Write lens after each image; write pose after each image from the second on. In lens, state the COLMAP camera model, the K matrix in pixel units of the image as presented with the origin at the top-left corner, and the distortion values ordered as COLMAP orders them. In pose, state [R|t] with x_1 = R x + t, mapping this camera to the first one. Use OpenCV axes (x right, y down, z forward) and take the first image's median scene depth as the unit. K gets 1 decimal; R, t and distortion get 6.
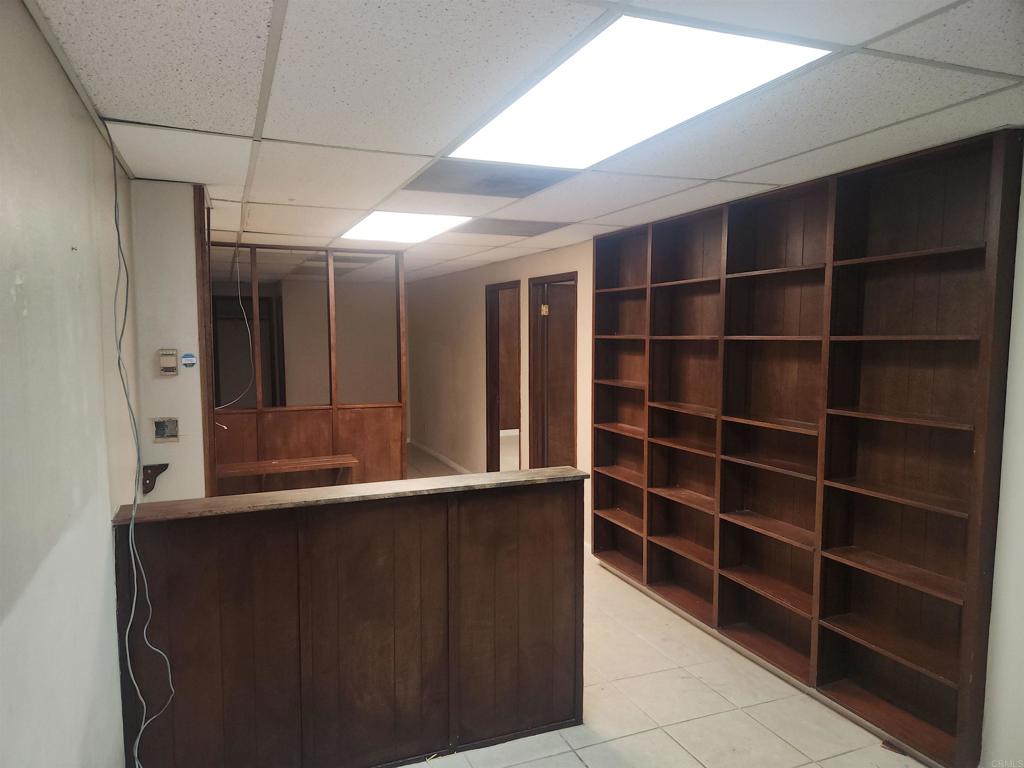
lens RADIAL K [[688.1, 0, 502.2], [0, 688.1, 386.0], [0, 0, 1]] dist [0.061789, -0.052302]
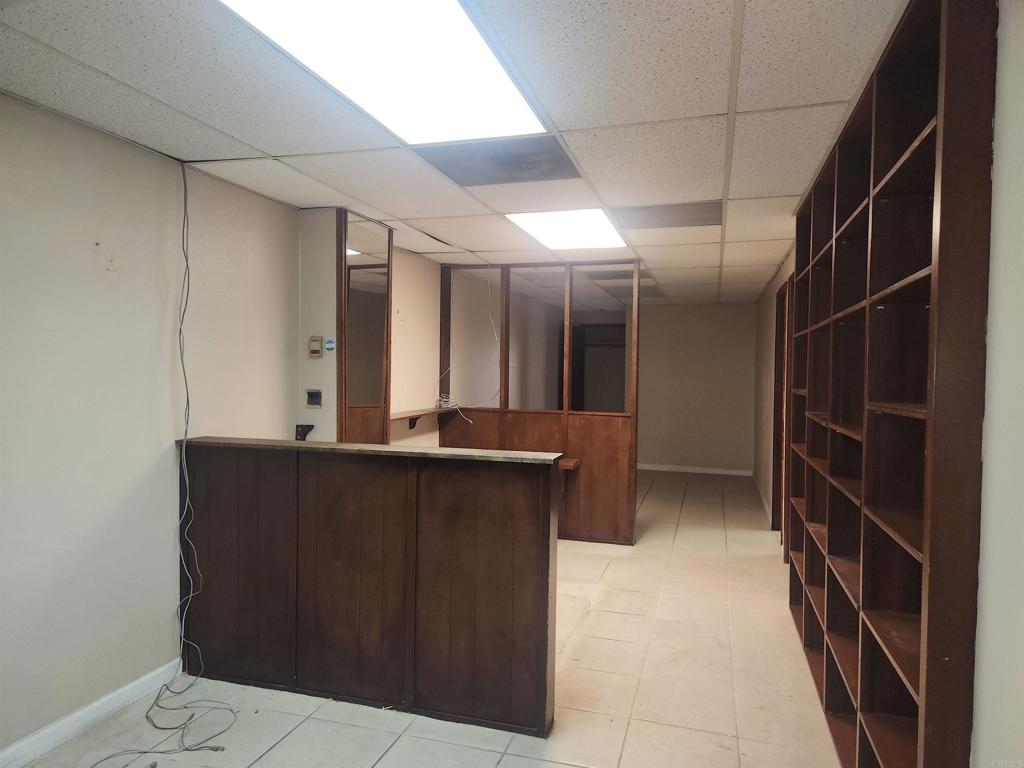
lens RADIAL K [[688.1, 0, 509.4], [0, 688.1, 385.0], [0, 0, 1]] dist [0.061789, -0.052302]
pose [[0.778250, 0.026140, -0.627411, 0.605075], [-0.066236, 0.996977, -0.040623, 0.065330], [0.624452, 0.073173, 0.777628, 0.225297]]
